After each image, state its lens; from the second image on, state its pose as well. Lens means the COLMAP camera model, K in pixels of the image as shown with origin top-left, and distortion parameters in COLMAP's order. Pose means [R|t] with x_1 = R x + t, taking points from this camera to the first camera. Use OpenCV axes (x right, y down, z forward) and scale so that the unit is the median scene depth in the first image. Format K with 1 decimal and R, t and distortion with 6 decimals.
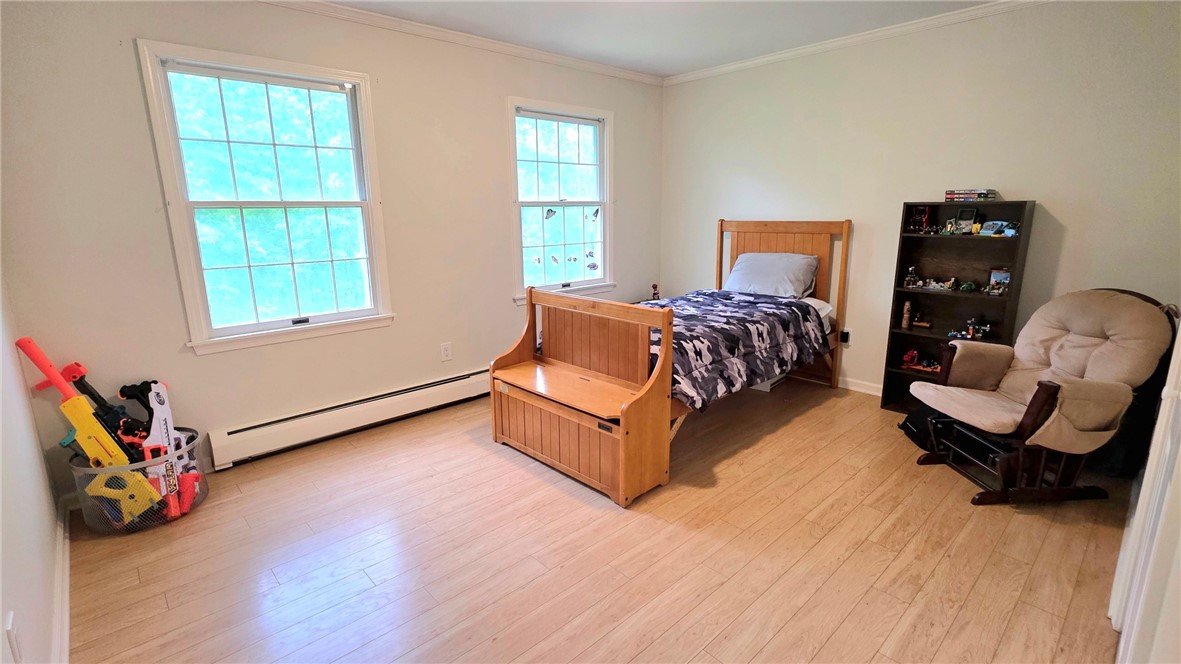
lens RADIAL K [[544.3, 0, 590.5], [0, 544.3, 332.0], [0, 0, 1]] dist [-0.000079, 0.000160]
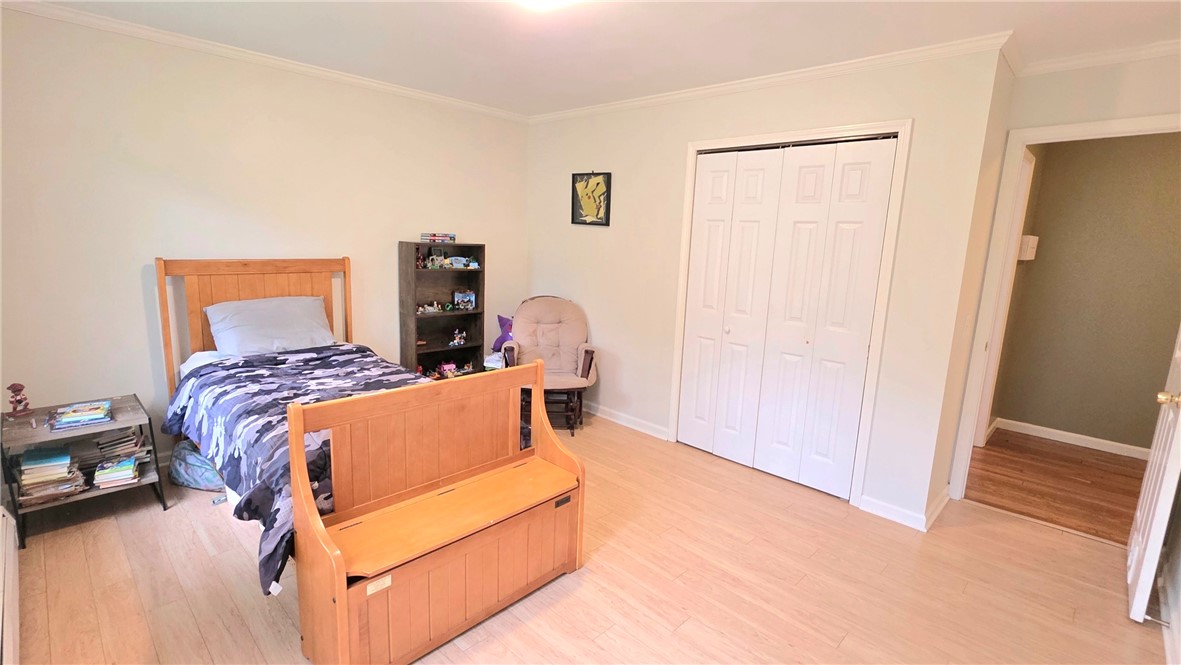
lens RADIAL K [[544.3, 0, 590.5], [0, 544.3, 332.5], [0, 0, 1]] dist [-0.000079, 0.000160]
pose [[-0.047809, -0.168414, 0.984556, -0.654760], [0.185101, 0.967117, 0.174419, -0.197206], [-0.981556, 0.190581, -0.015063, 0.728075]]
